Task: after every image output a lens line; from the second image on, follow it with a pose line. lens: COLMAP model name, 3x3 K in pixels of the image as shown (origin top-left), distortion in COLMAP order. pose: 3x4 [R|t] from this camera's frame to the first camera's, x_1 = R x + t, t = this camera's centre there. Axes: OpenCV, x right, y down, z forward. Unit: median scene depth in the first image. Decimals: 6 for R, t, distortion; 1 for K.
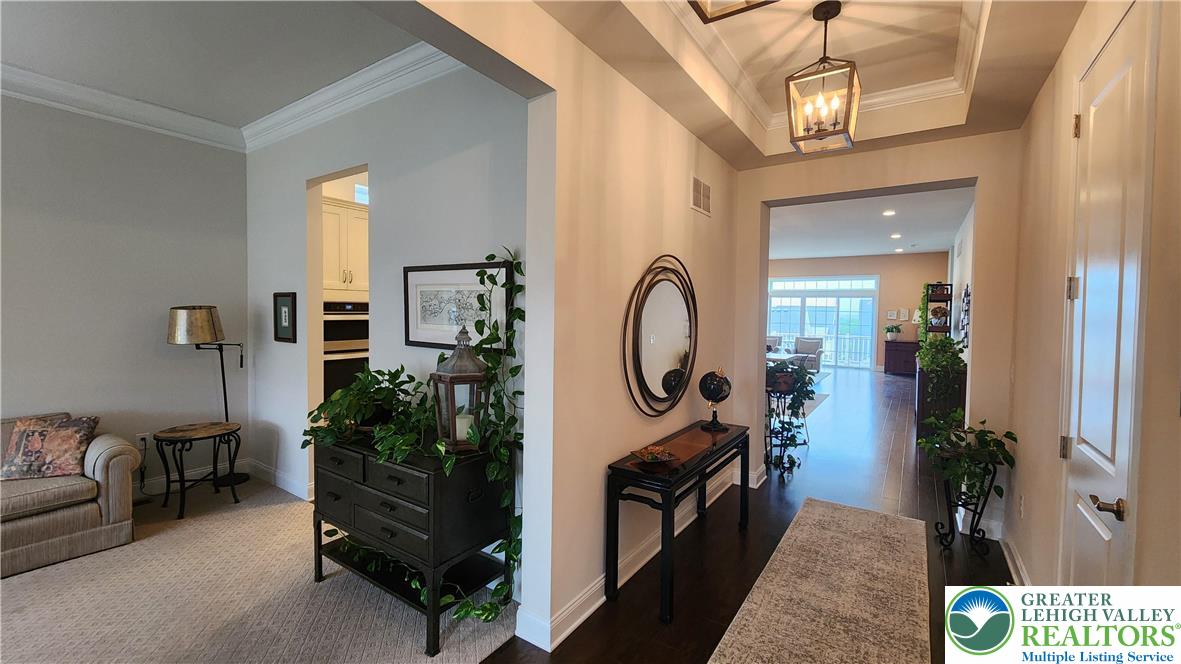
lens RADIAL K [[481.7, 0, 588.8], [0, 481.7, 324.2], [0, 0, 1]] dist [0.004263, -0.000038]
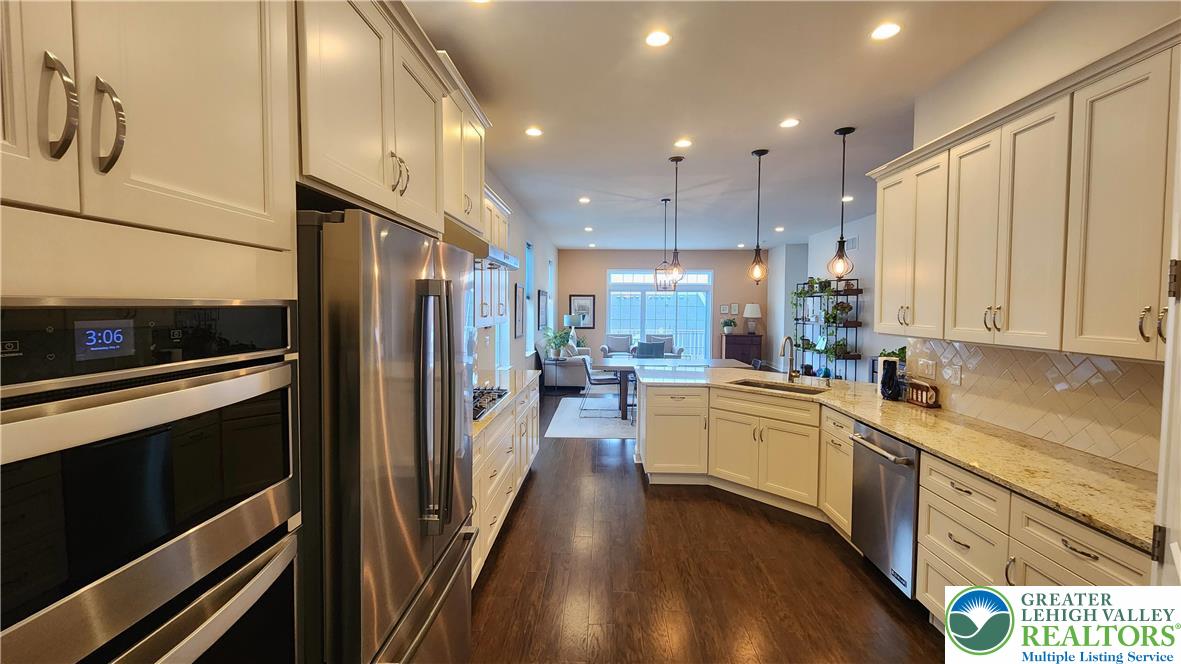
lens RADIAL K [[481.7, 0, 588.8], [0, 481.7, 324.2], [0, 0, 1]] dist [0.004263, -0.000038]
pose [[0.847104, -0.029552, 0.530605, -0.524302], [0.022389, 0.999551, 0.019925, -0.045701], [-0.530955, -0.004999, 0.847385, 0.932717]]
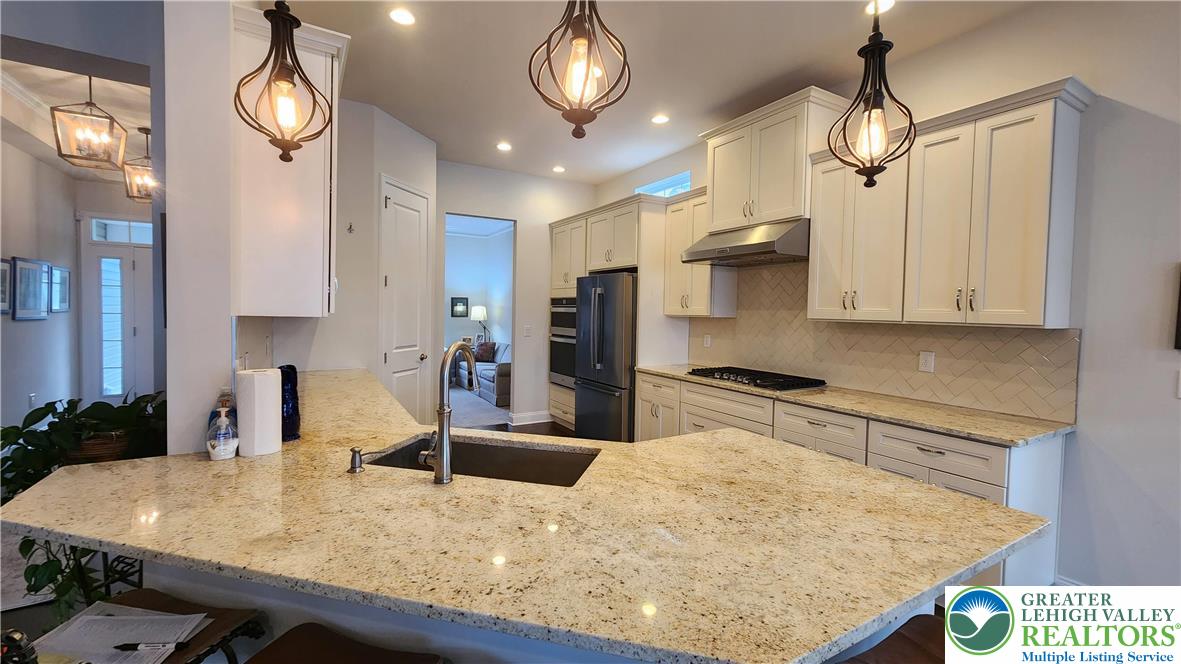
lens RADIAL K [[481.7, 0, 588.8], [0, 481.7, 324.2], [0, 0, 1]] dist [0.004263, -0.000038]
pose [[-0.428531, 0.003422, -0.903520, 0.730102], [-0.055456, 0.998008, 0.030083, -0.021144], [0.901823, 0.062997, -0.427488, 1.871493]]
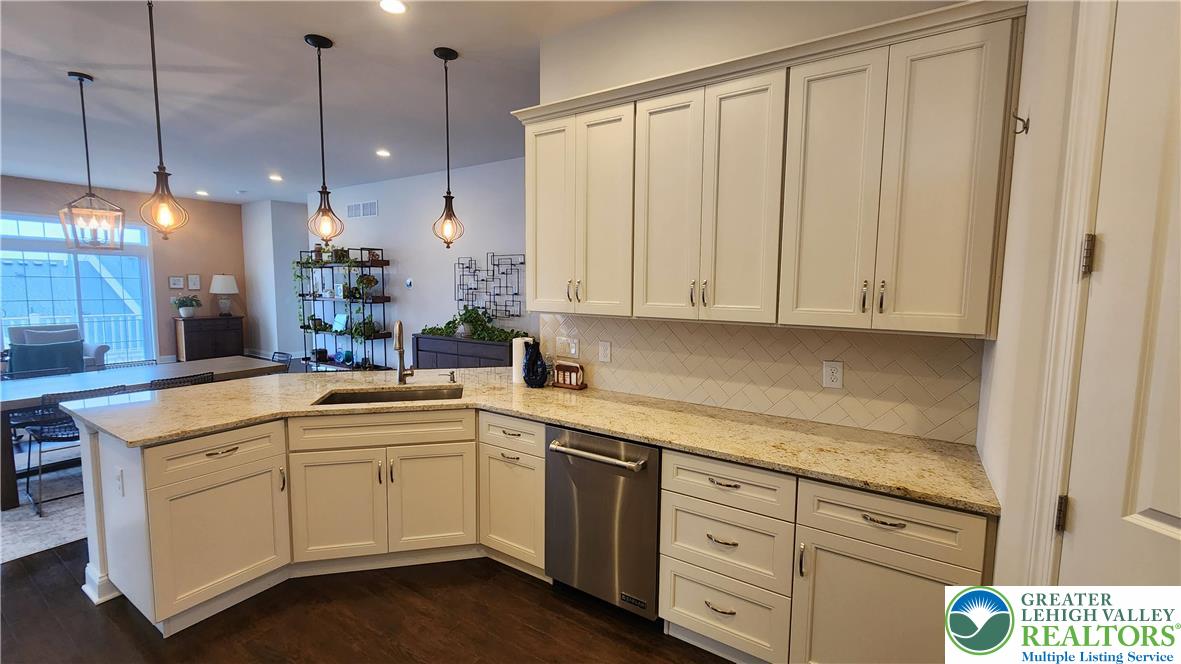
lens RADIAL K [[481.7, 0, 588.8], [0, 481.7, 324.2], [0, 0, 1]] dist [0.004263, -0.000038]
pose [[-0.023044, -0.098752, 0.994845, -0.348077], [0.020639, 0.994850, 0.099230, -0.052016], [-0.999521, 0.022820, -0.020887, 1.321053]]
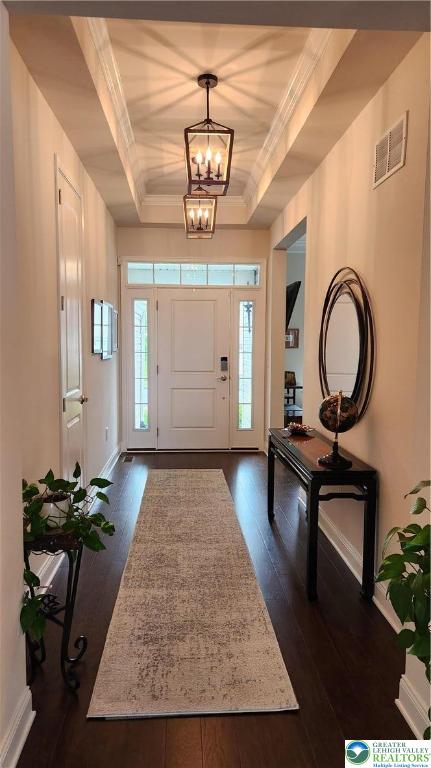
lens RADIAL K [[519.1, 0, 214.4], [0, 519.1, 388.3], [0, 0, 1]] dist [0.047729, -0.003095]
pose [[-0.791635, 0.032340, -0.610138, 0.859426], [-0.037252, 0.994186, 0.101029, 0.008197], [0.609857, 0.102707, -0.785828, 1.391095]]
